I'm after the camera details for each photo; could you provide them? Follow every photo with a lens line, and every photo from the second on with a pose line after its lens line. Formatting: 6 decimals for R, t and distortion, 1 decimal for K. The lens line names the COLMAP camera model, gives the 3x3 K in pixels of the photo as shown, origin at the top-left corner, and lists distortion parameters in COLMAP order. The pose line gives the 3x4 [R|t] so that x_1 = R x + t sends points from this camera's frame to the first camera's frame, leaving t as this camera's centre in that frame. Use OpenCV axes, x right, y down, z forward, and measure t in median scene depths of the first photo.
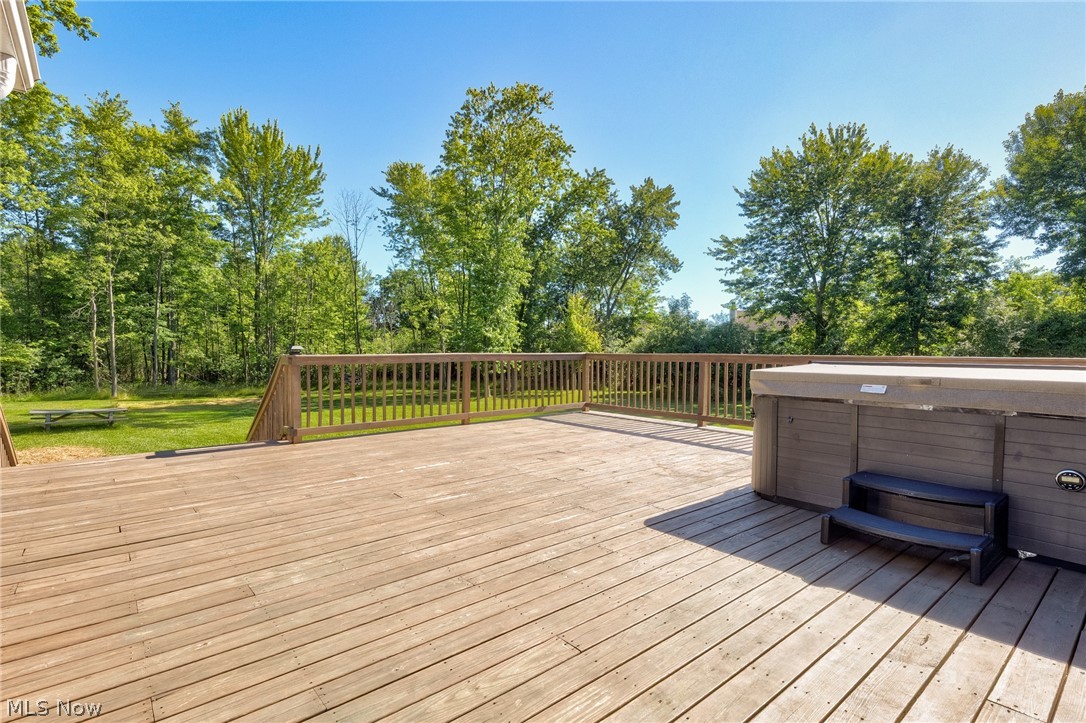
lens RADIAL K [[517.0, 0, 545.6], [0, 517.0, 358.9], [0, 0, 1]] dist [0.002485, 0.000362]
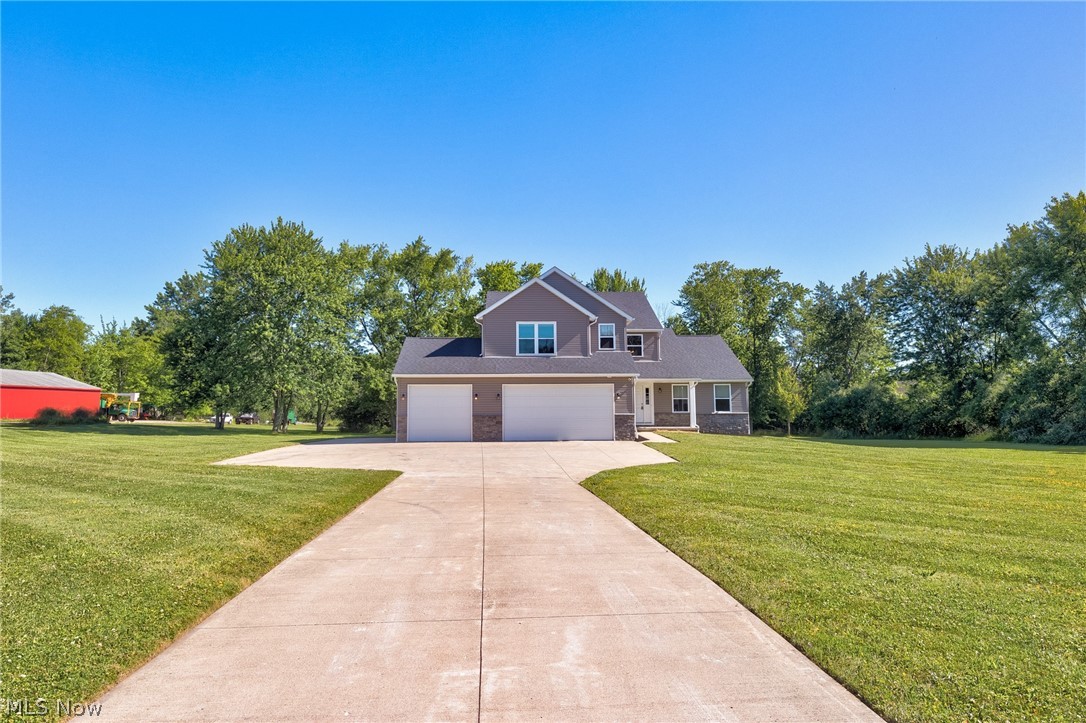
lens RADIAL K [[710.3, 0, 541.4], [0, 710.3, 331.0], [0, 0, 1]] dist [-0.007356, -0.000041]
pose [[0.779899, -0.066808, -0.622329, 0.703991], [-0.008362, 0.993086, -0.117089, 0.020939], [0.625849, 0.096521, 0.773949, -0.936967]]
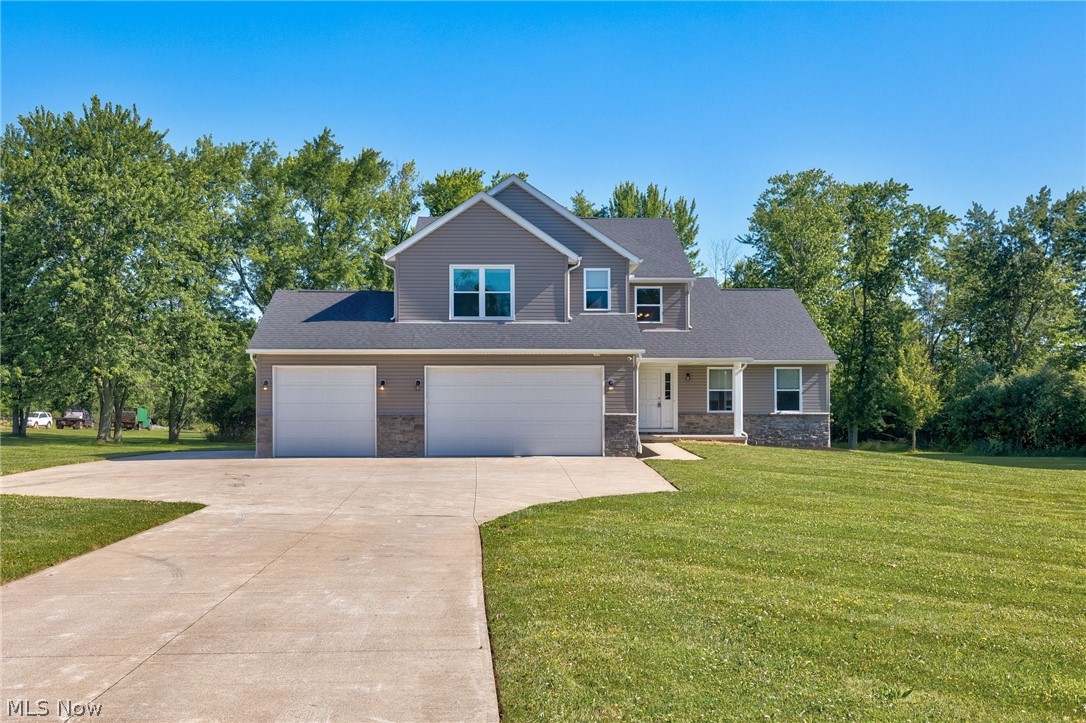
lens RADIAL K [[1108.3, 0, 542.5], [0, 1108.3, 394.7], [0, 0, 1]] dist [-0.001164, 0.000000]
pose [[0.771797, -0.002859, -0.635862, 0.728032], [-0.012442, 0.999731, -0.019598, 0.021749], [0.635747, 0.023037, 0.771554, -0.877728]]
